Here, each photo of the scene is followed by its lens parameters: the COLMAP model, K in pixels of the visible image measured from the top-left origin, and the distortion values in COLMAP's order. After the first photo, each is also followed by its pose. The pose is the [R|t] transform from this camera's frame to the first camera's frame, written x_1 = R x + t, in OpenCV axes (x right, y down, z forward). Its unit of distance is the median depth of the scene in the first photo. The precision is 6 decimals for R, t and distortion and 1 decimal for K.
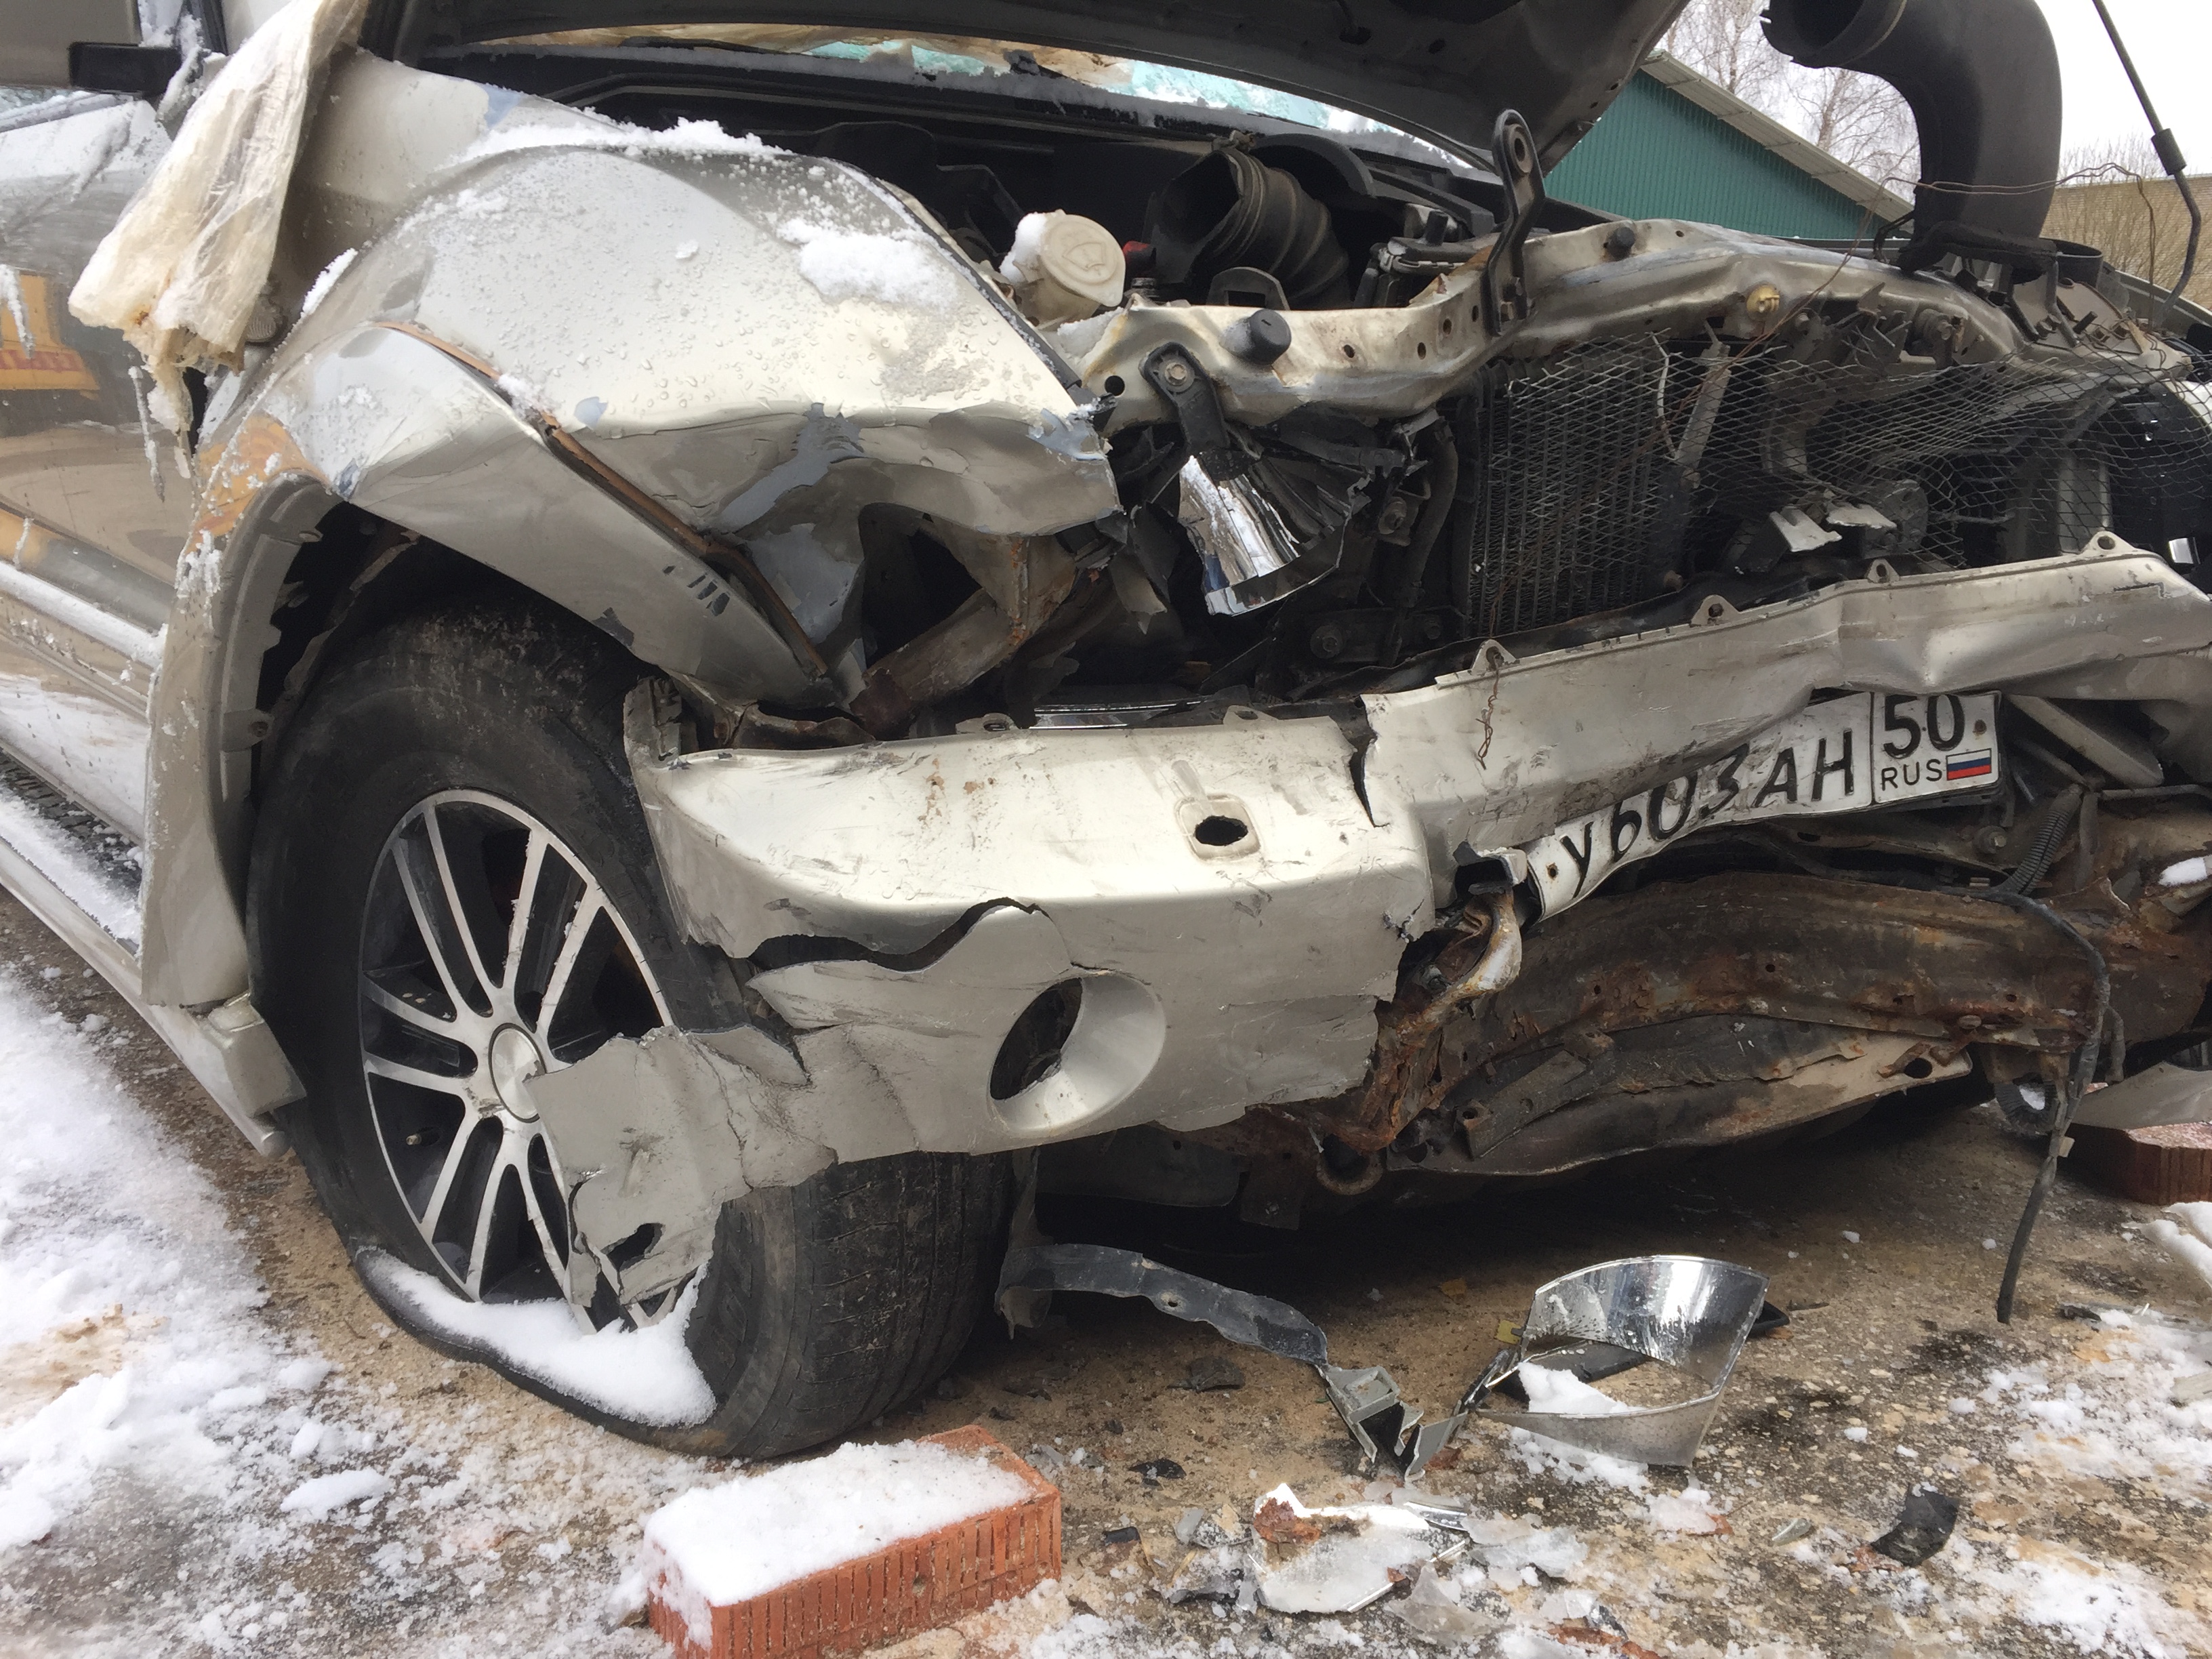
lens RADIAL K [[1868.7, 0, 1106.0], [0, 1868.7, 829.5], [0, 0, 1]] dist [0.093409, -0.127115]
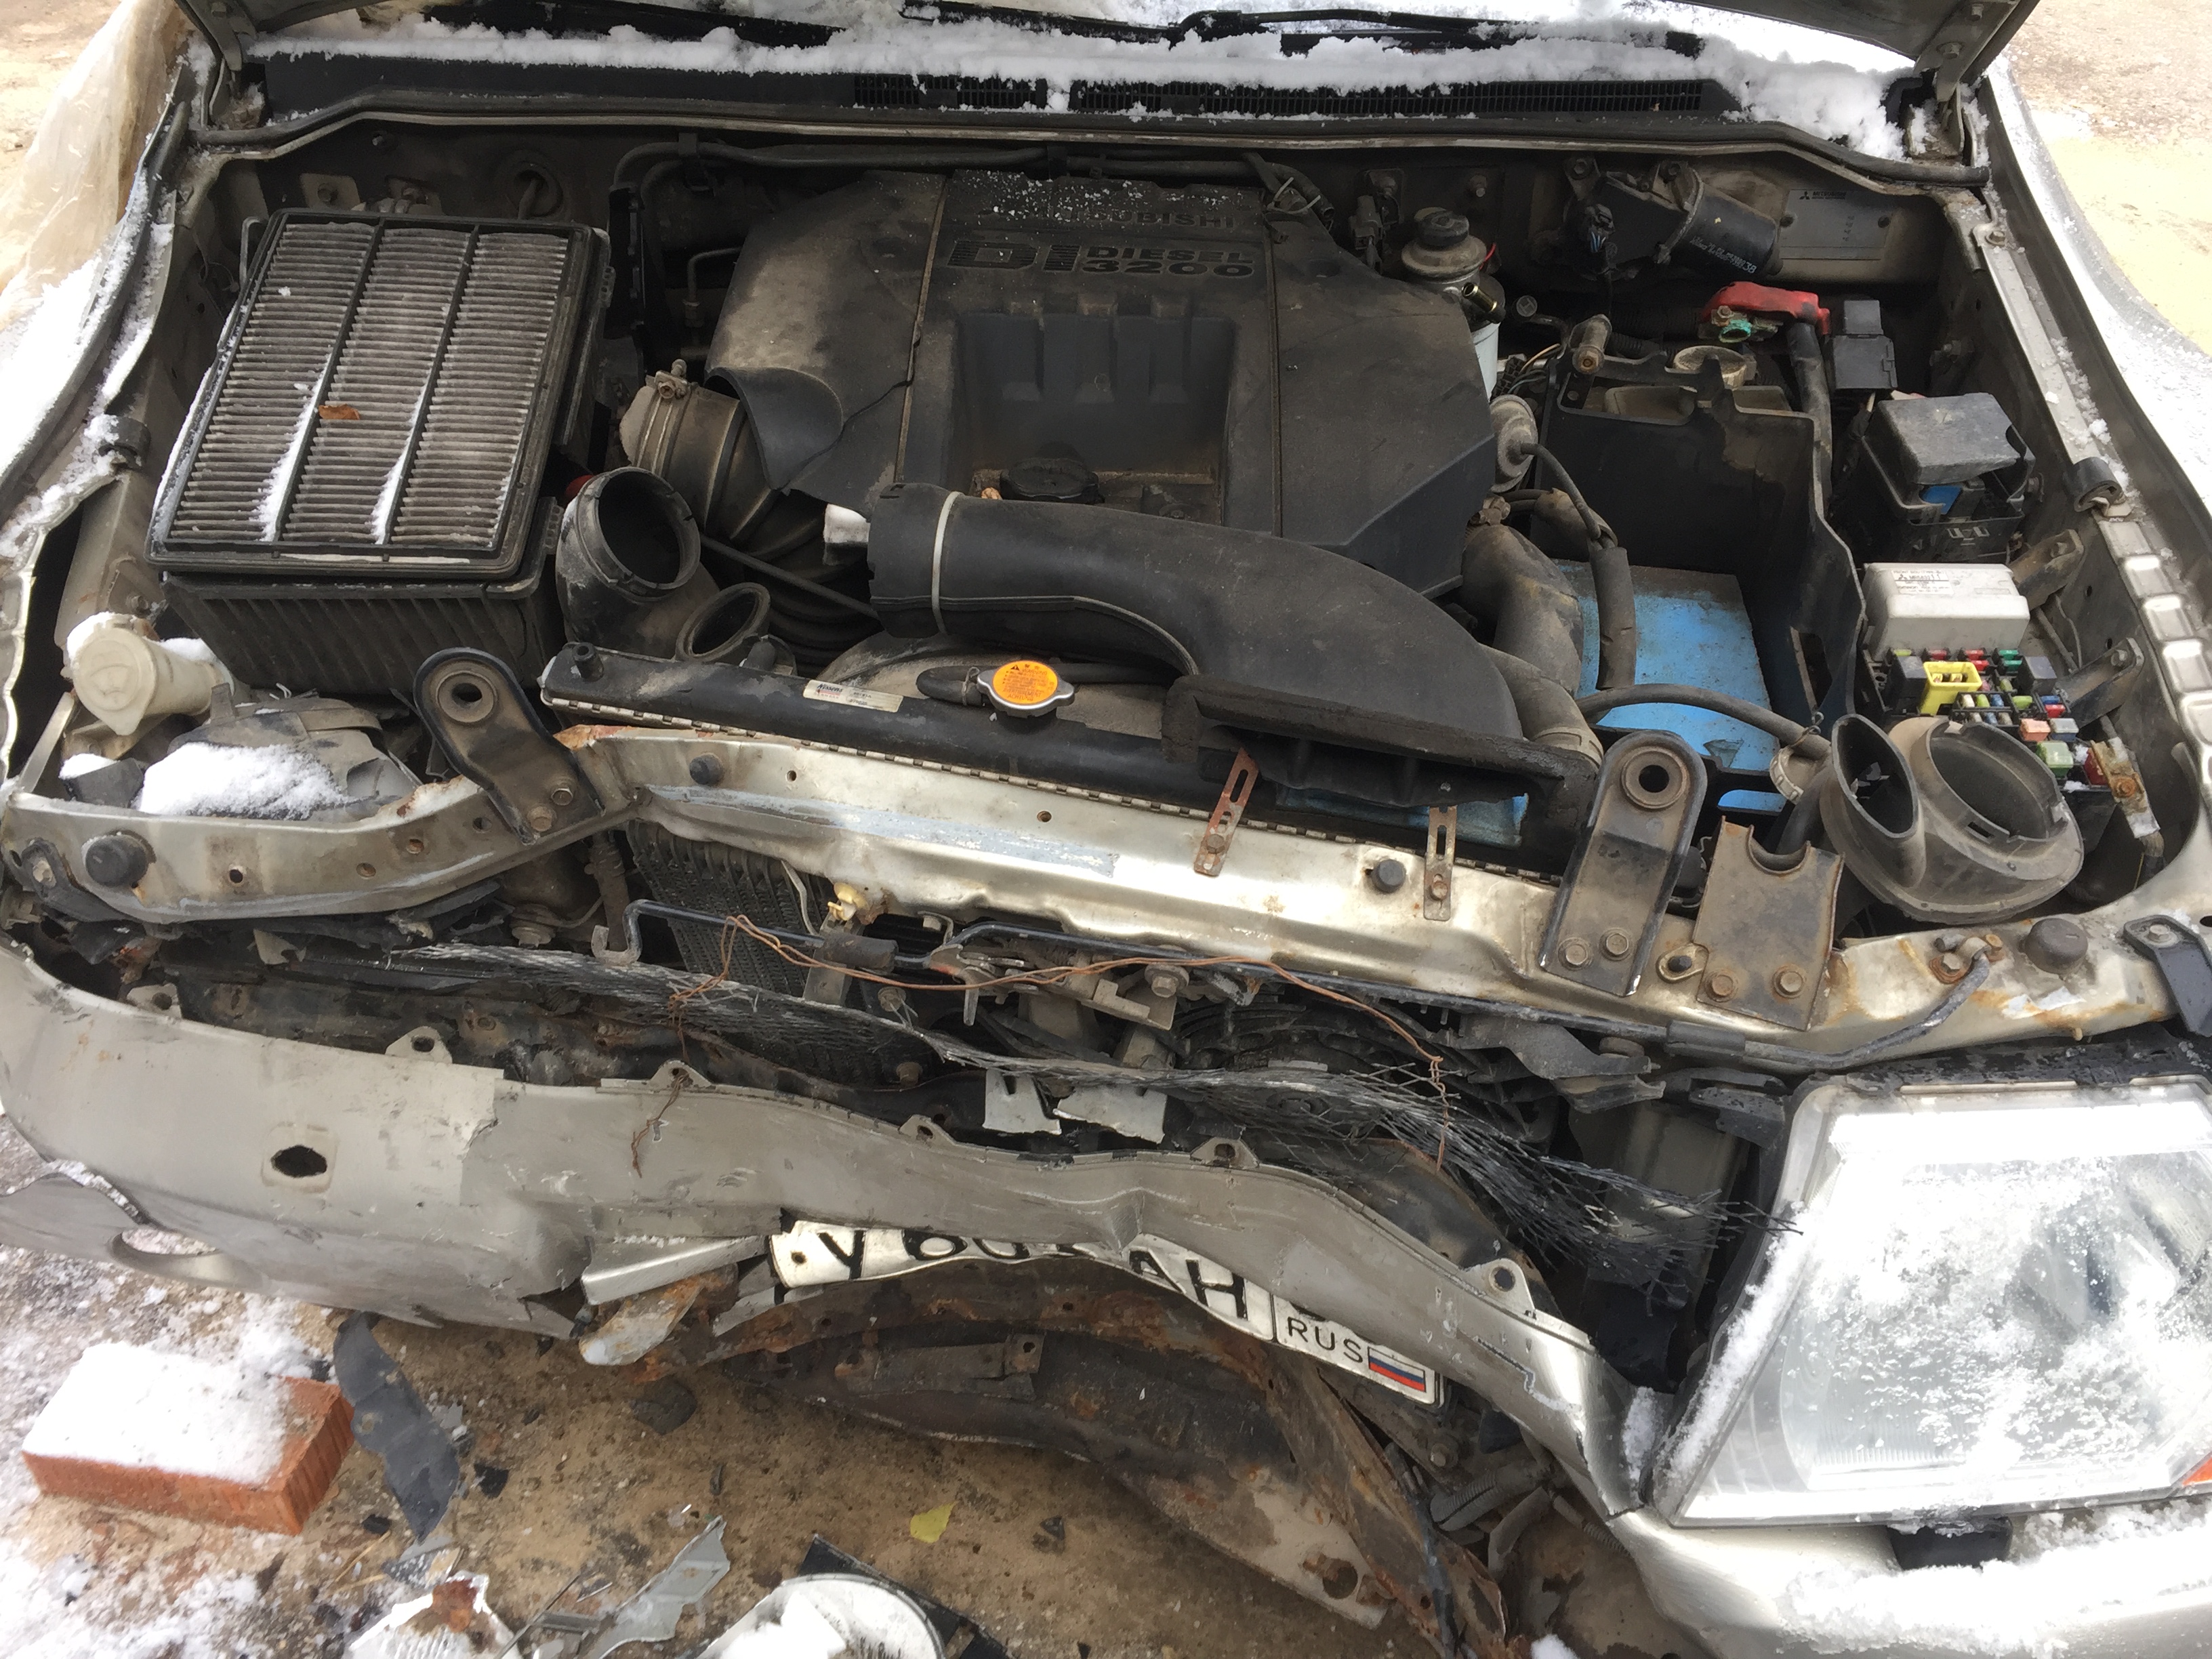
lens RADIAL K [[1868.7, 0, 1106.0], [0, 1868.7, 829.5], [0, 0, 1]] dist [0.093409, -0.127115]
pose [[0.730434, 0.417389, -0.540605, 0.760613], [-0.137485, 0.865188, 0.482231, -0.633835], [0.669003, -0.277913, 0.689347, 0.501477]]
